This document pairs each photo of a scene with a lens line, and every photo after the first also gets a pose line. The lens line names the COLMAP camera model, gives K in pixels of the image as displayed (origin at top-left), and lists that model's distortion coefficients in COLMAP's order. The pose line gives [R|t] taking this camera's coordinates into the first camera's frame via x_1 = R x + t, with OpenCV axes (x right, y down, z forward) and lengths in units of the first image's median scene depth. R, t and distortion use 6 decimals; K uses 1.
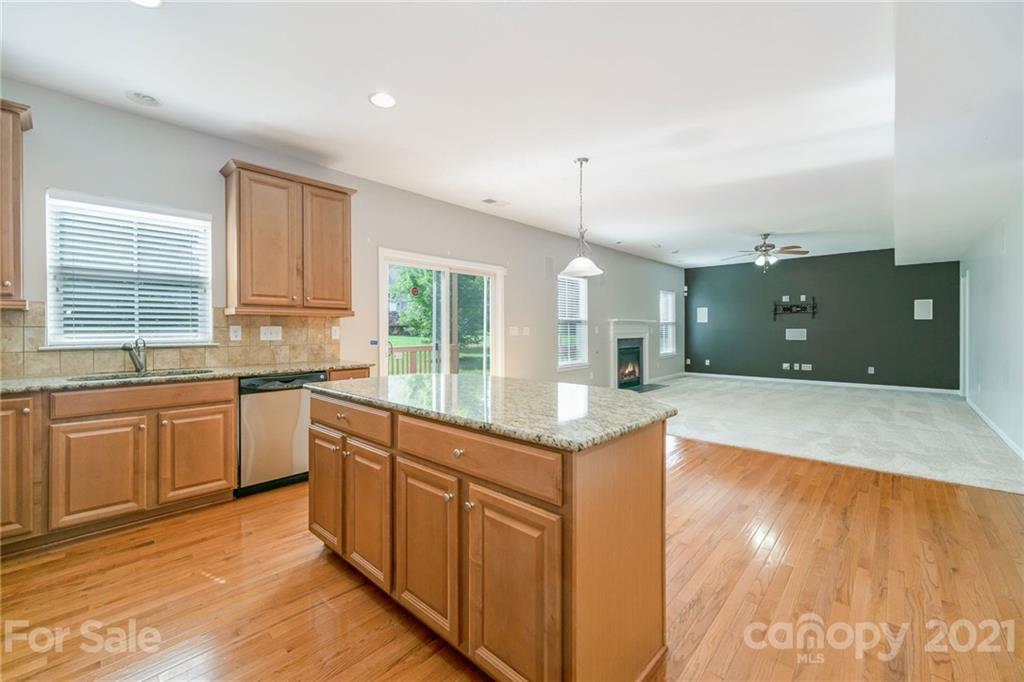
lens RADIAL K [[421.7, 0, 495.8], [0, 421.7, 330.4], [0, 0, 1]] dist [-0.003618, -0.000371]
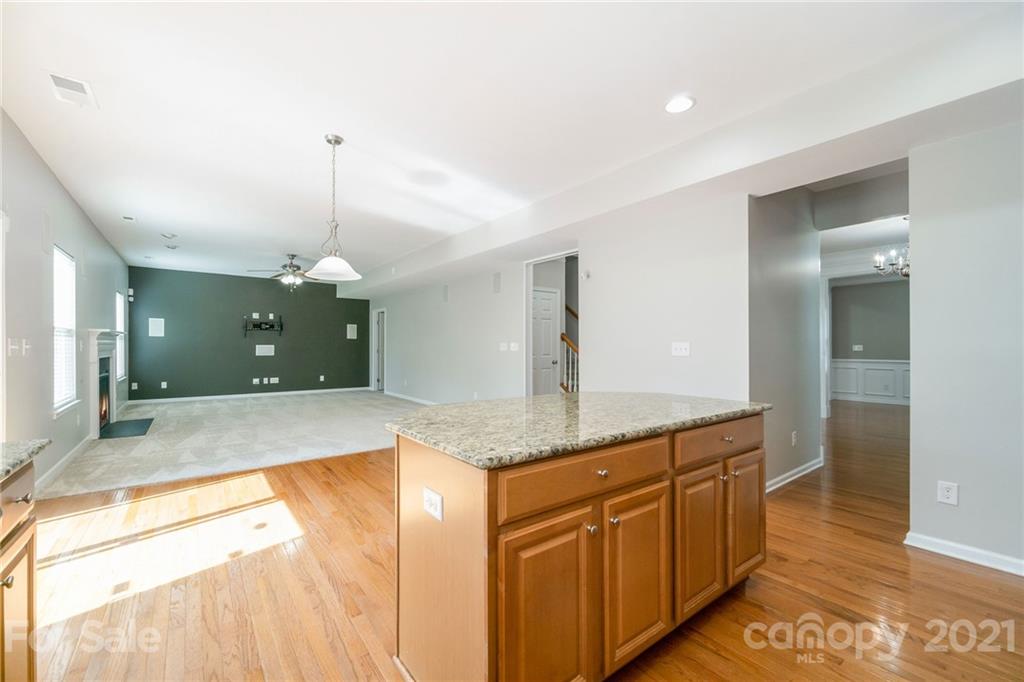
lens RADIAL K [[422.6, 0, 506.6], [0, 422.6, 347.5], [0, 0, 1]] dist [-0.000971, -0.000064]
pose [[0.148179, -0.000928, 0.988960, -0.249804], [-0.003065, 0.999994, 0.001397, -0.000837], [-0.988956, -0.003238, 0.148175, 0.247007]]
